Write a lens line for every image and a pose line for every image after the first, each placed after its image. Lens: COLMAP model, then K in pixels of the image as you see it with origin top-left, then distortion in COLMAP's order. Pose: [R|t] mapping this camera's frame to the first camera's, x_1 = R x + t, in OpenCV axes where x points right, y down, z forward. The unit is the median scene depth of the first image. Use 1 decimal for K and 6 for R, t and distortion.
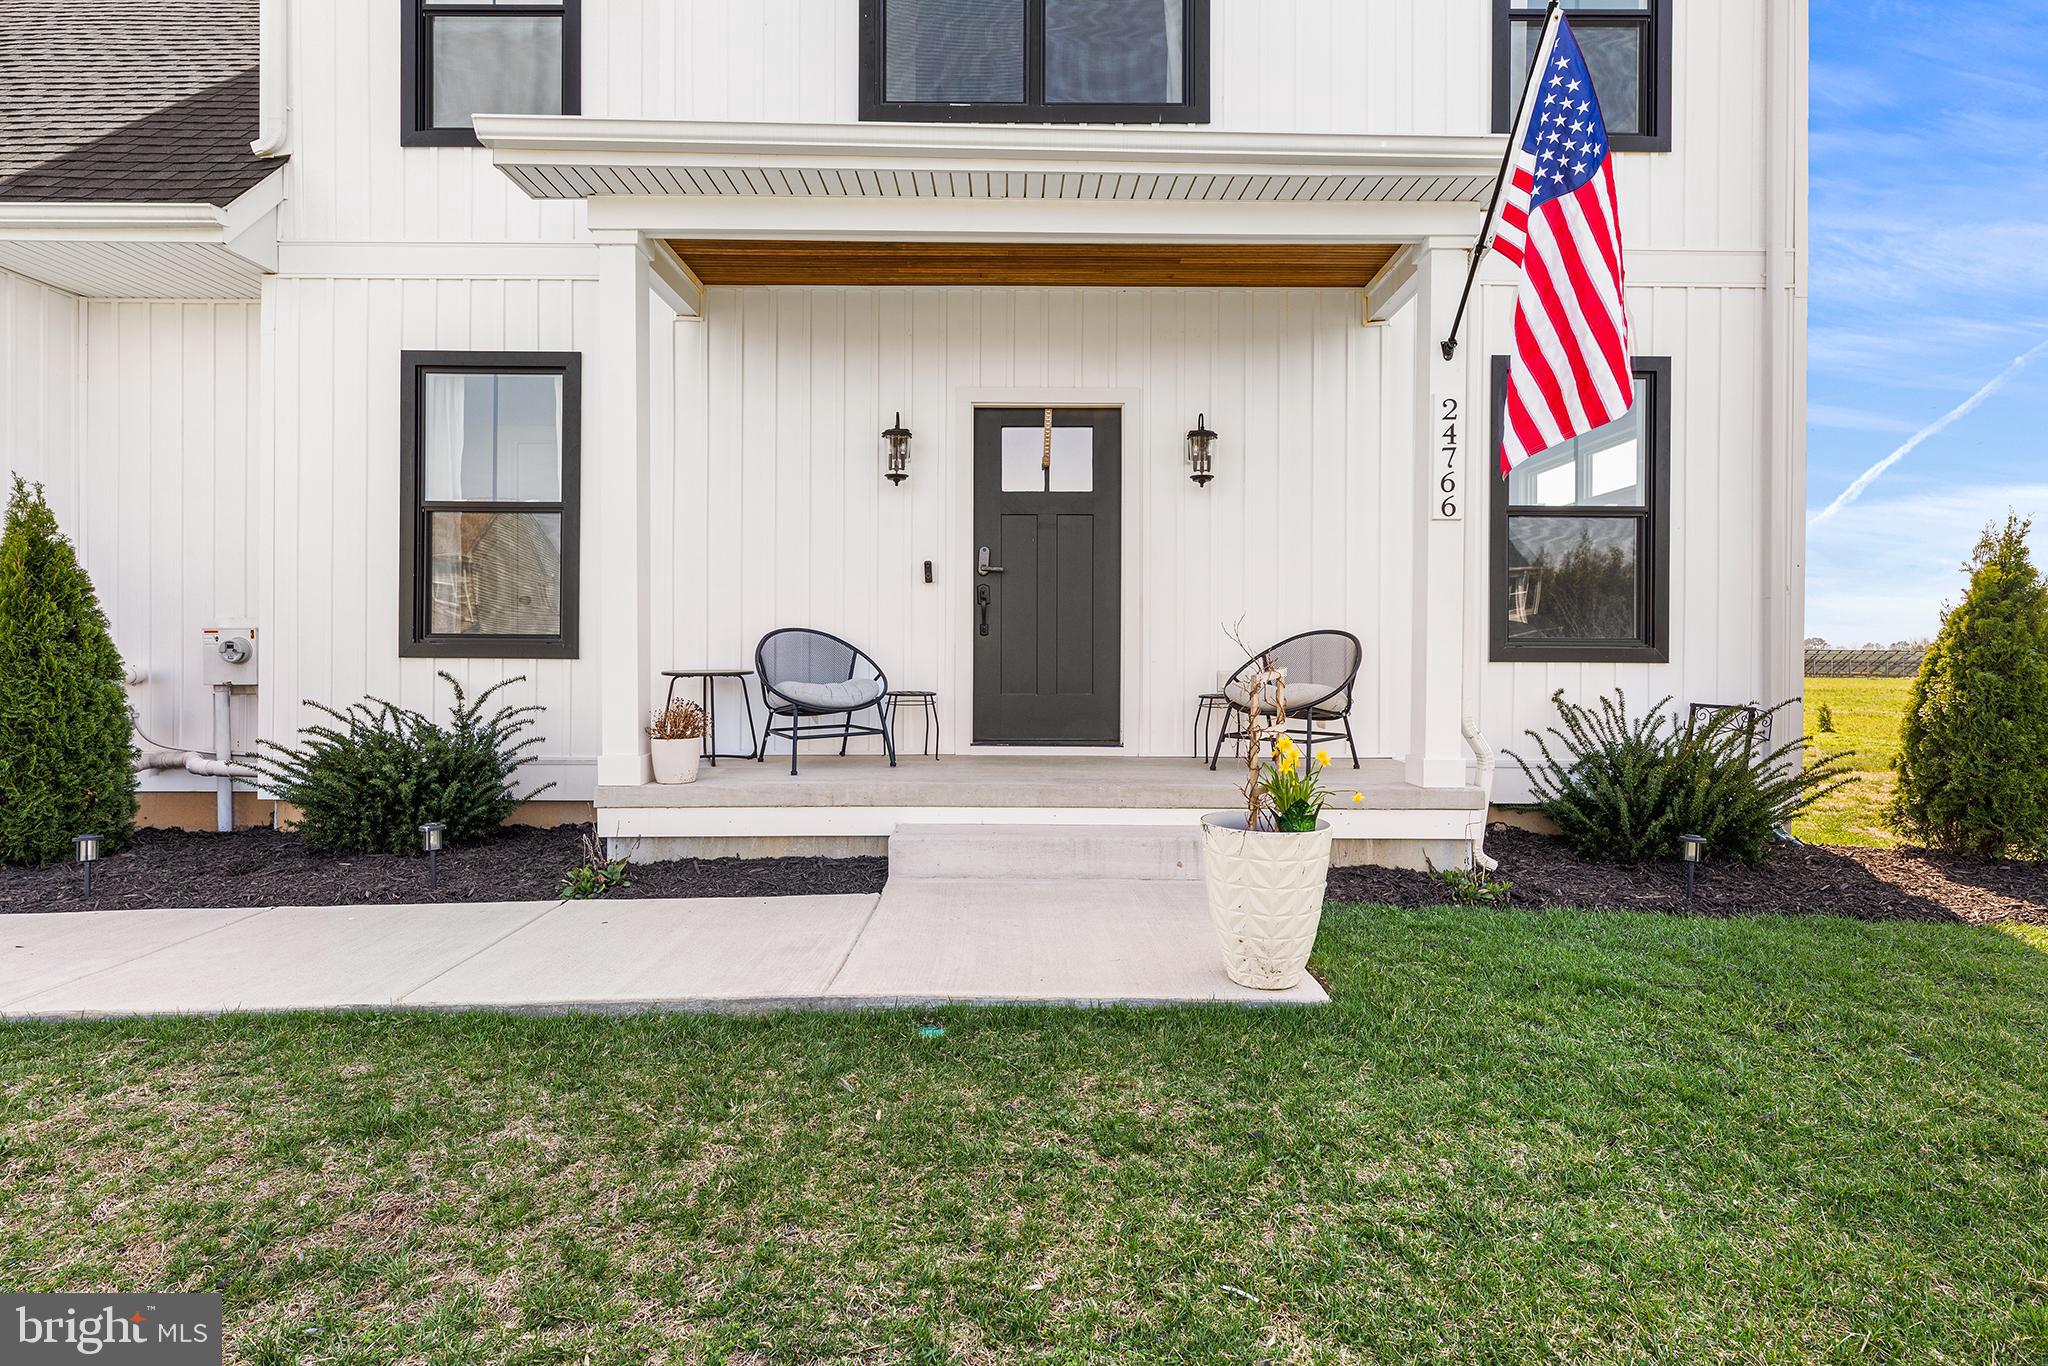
lens RADIAL K [[1017.3, 0, 1023.9], [0, 1017.3, 668.0], [0, 0, 1]] dist [0.000234, 0.000076]
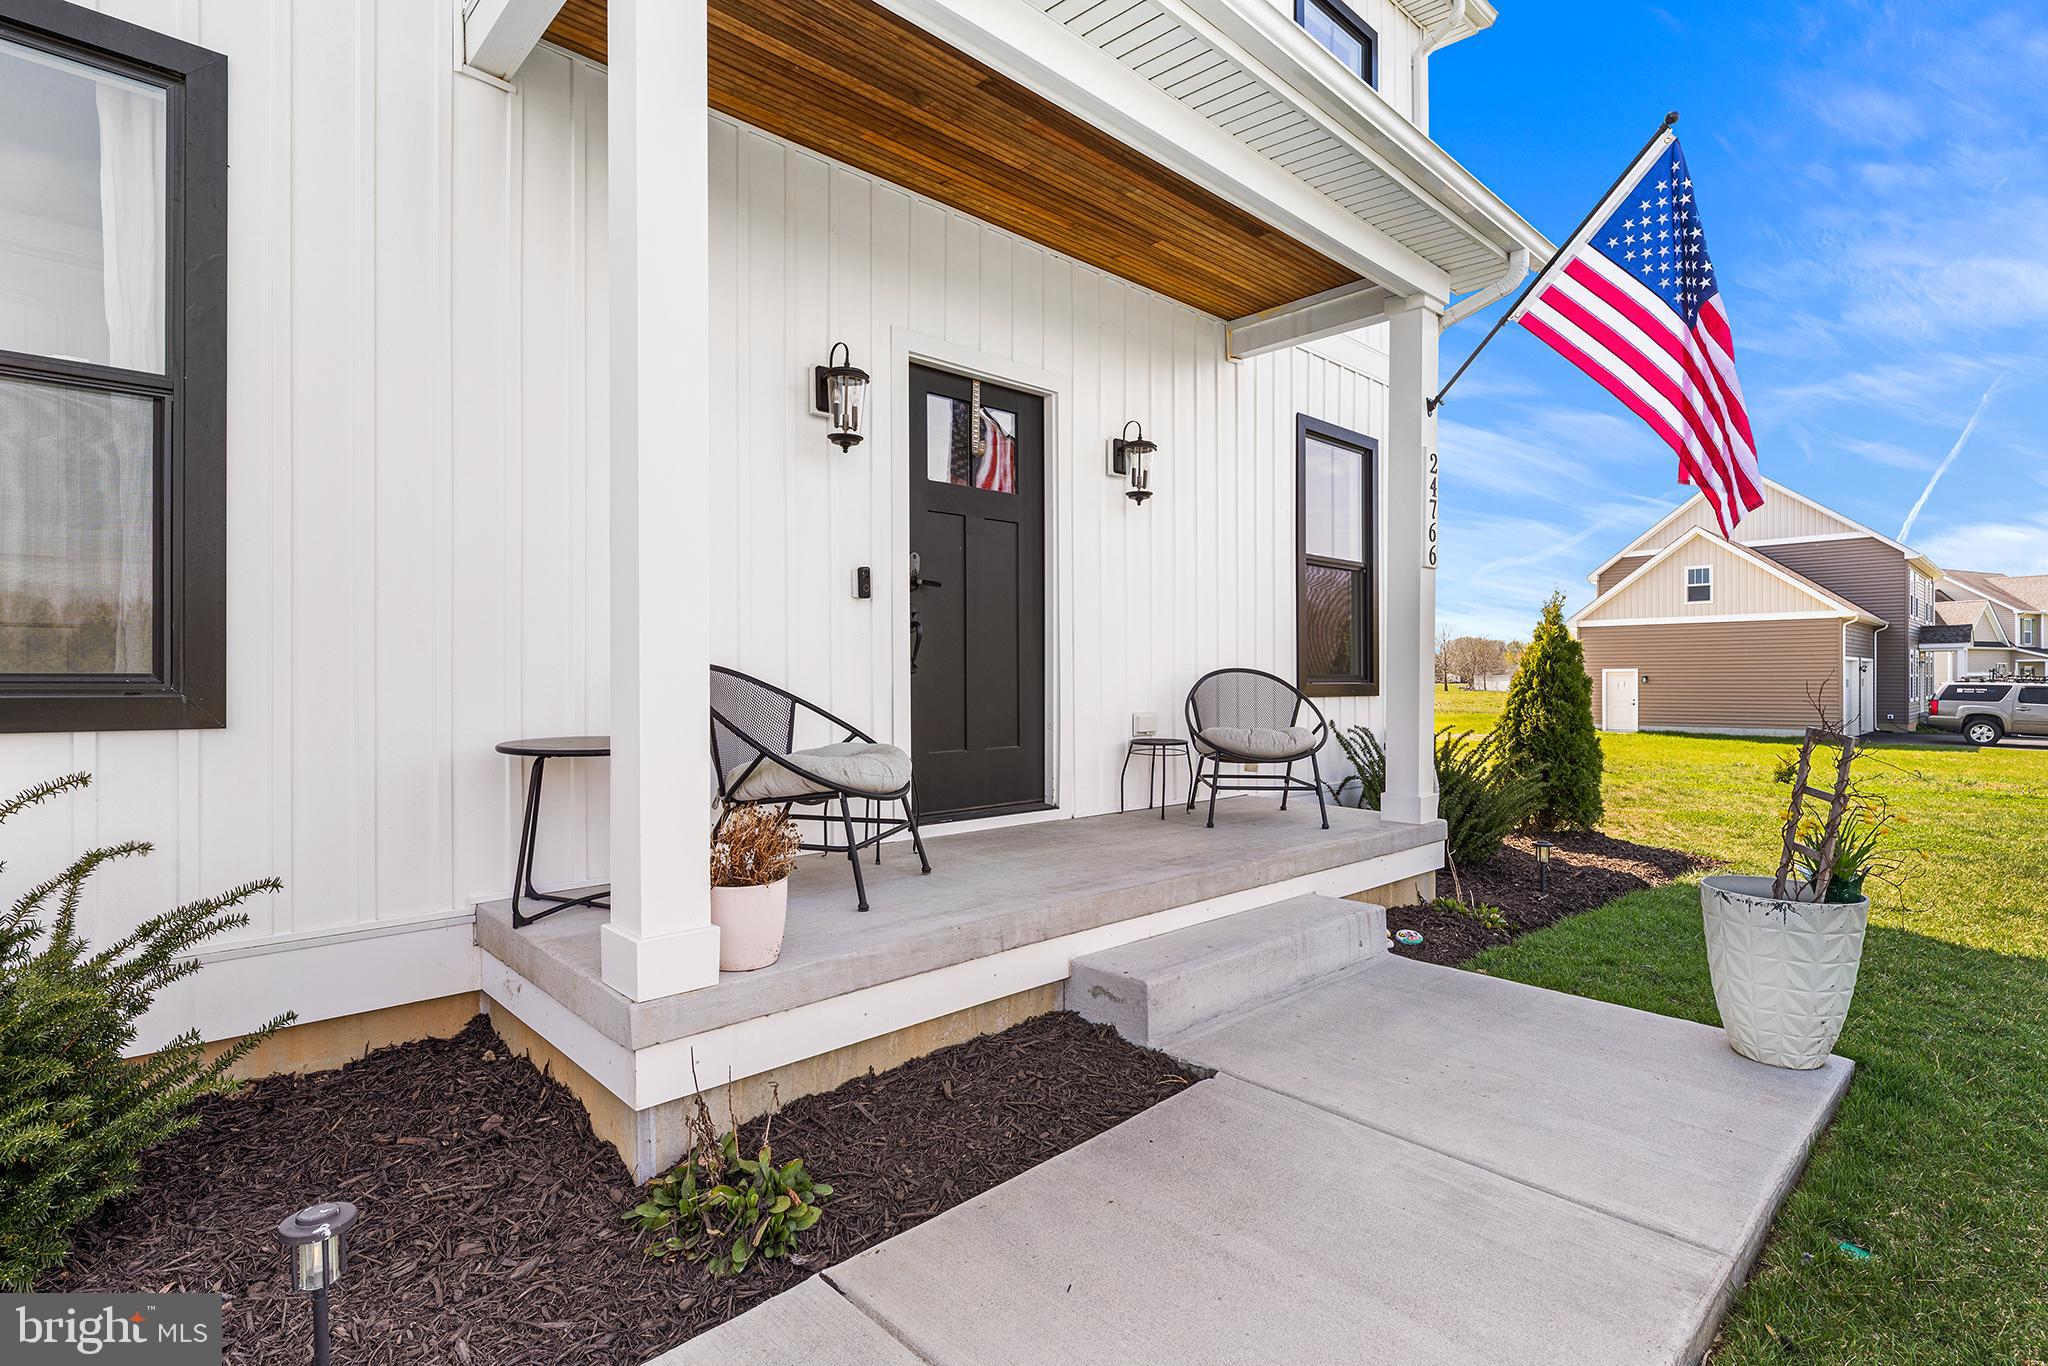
lens RADIAL K [[1017.3, 0, 1023.9], [0, 1017.3, 668.0], [0, 0, 1]] dist [0.000234, 0.000076]
pose [[0.724228, 0.000369, 0.689560, -0.495865], [0.010001, 0.999889, -0.011039, -0.027696], [-0.689488, 0.014892, 0.724144, 0.425609]]
